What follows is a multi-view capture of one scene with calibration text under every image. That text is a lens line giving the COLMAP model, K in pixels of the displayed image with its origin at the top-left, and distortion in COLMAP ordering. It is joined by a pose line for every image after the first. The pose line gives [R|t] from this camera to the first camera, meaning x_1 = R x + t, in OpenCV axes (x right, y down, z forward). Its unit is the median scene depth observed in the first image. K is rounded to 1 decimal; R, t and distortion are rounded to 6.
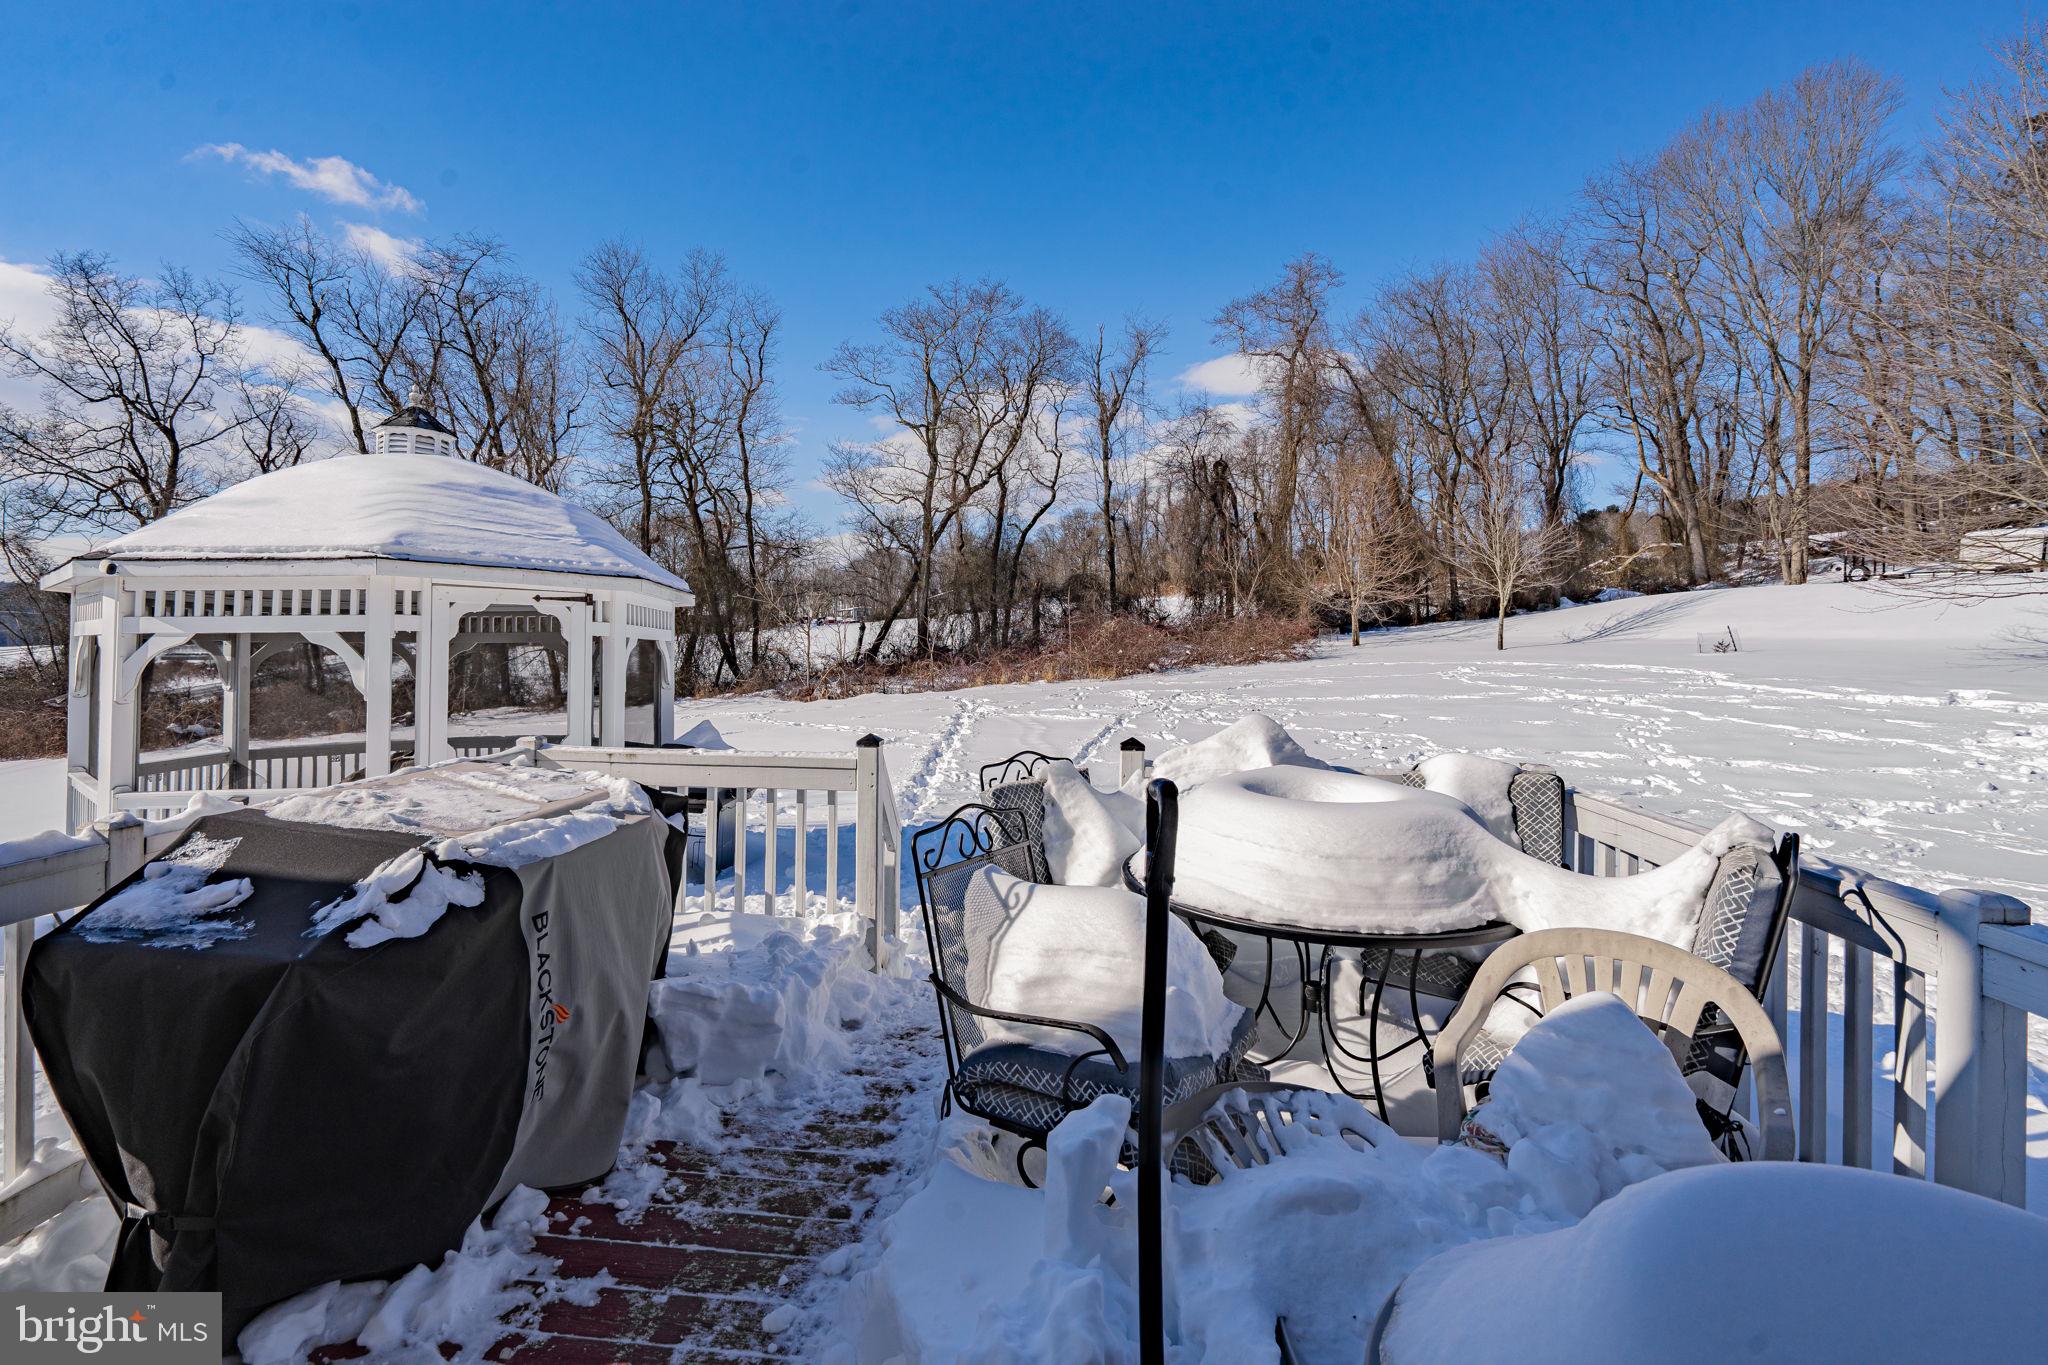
lens RADIAL K [[935.9, 0, 1030.5], [0, 935.9, 677.9], [0, 0, 1]] dist [0.003098, -0.000457]
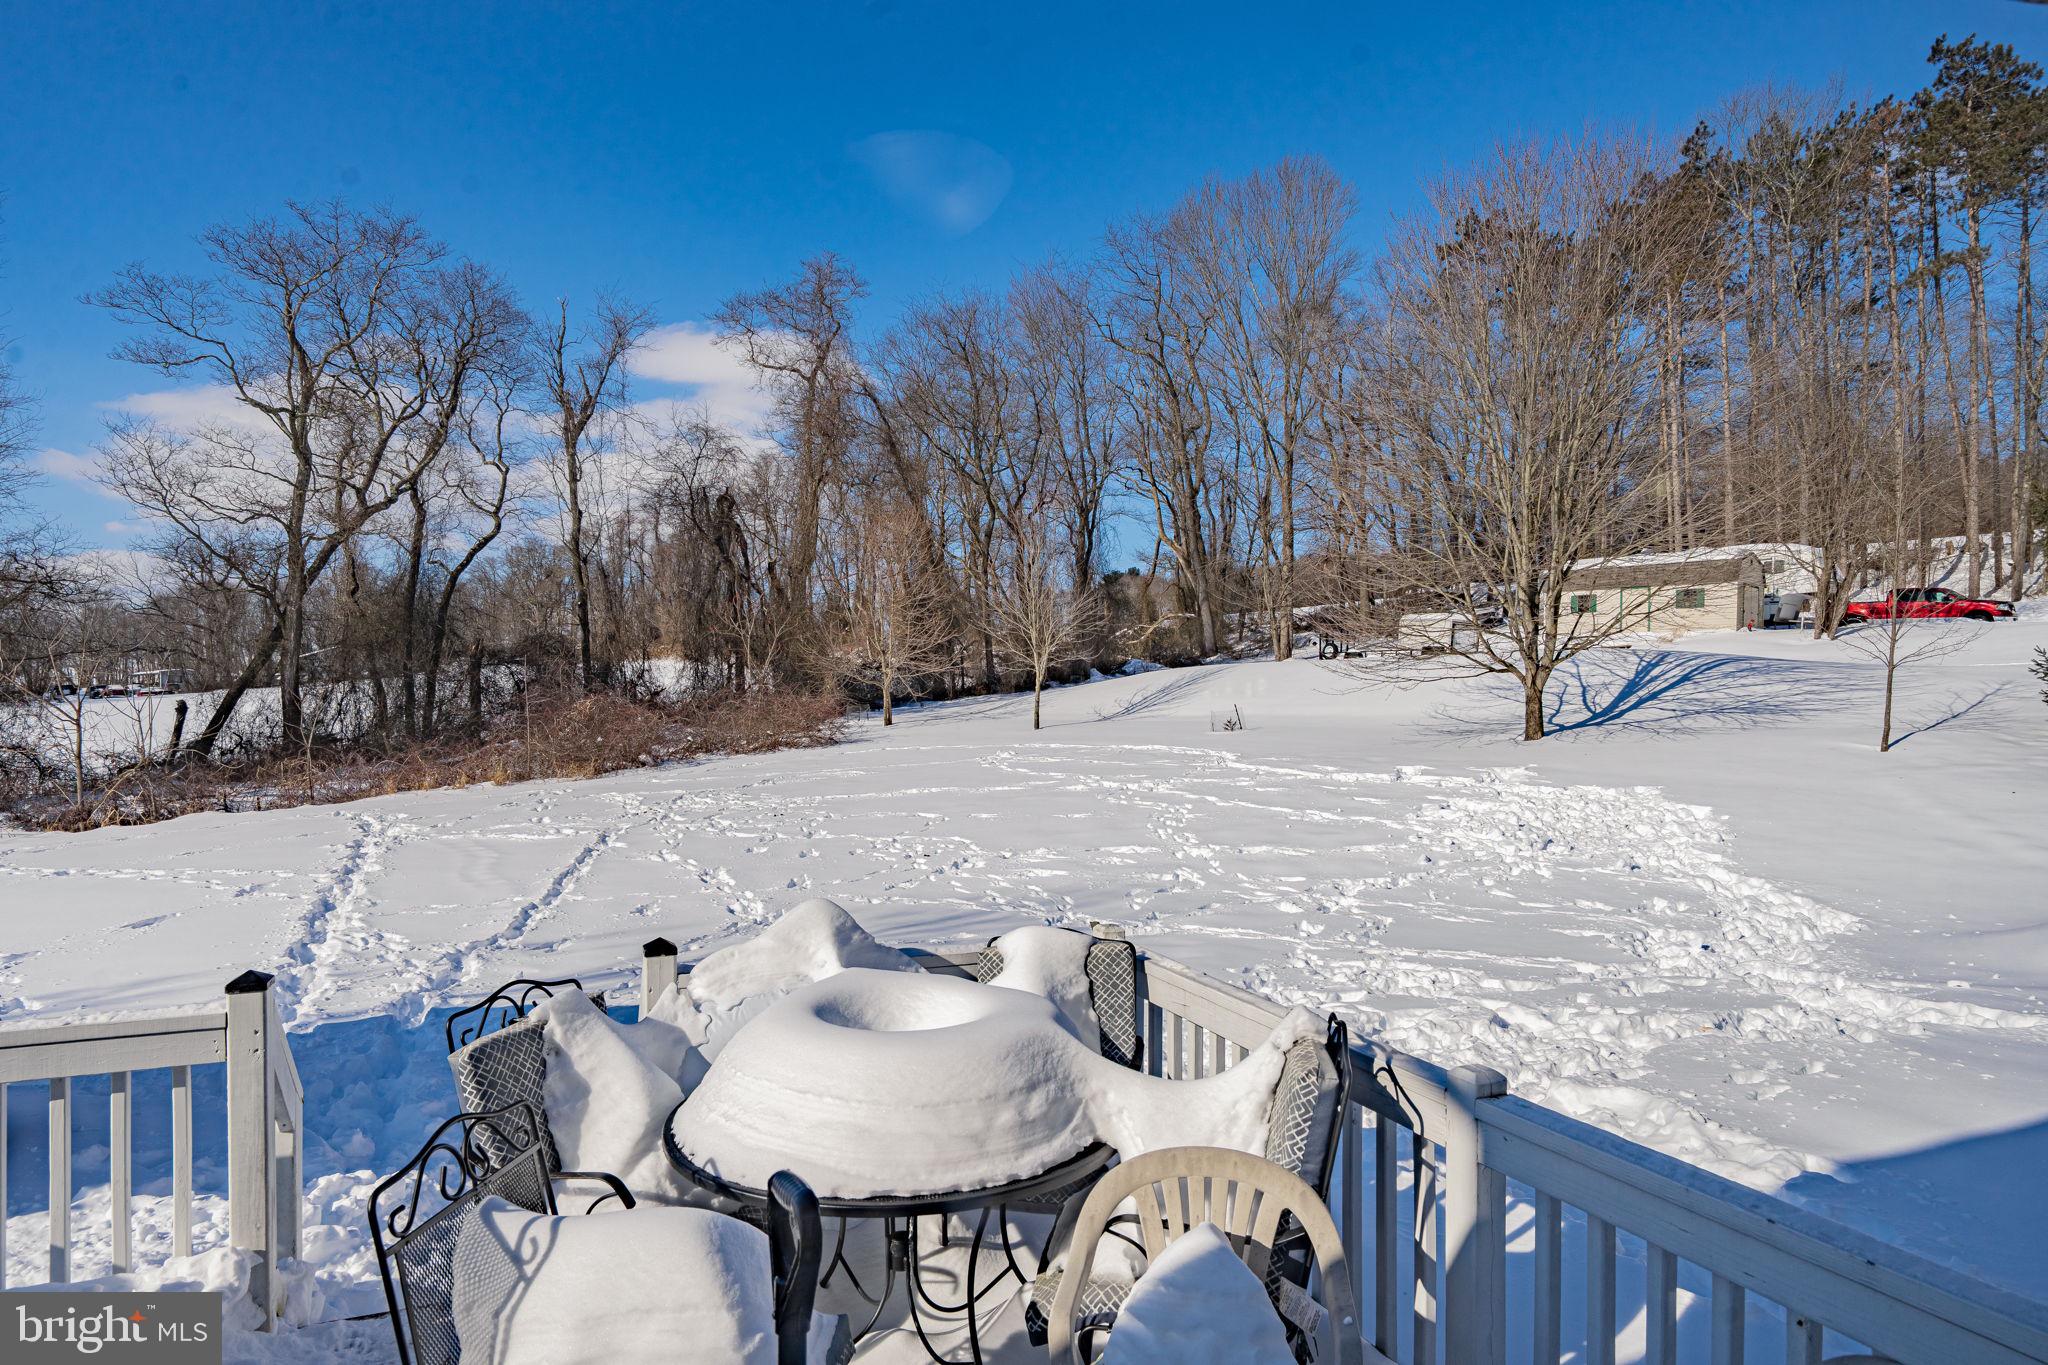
lens RADIAL K [[1135.9, 0, 1018.2], [0, 1135.9, 687.7], [0, 0, 1]] dist [-0.006512, 0.010121]
pose [[0.883120, -0.014312, 0.468930, -0.038376], [0.005365, 0.999777, 0.020409, -0.092422], [-0.469117, -0.015507, 0.883000, 0.020338]]
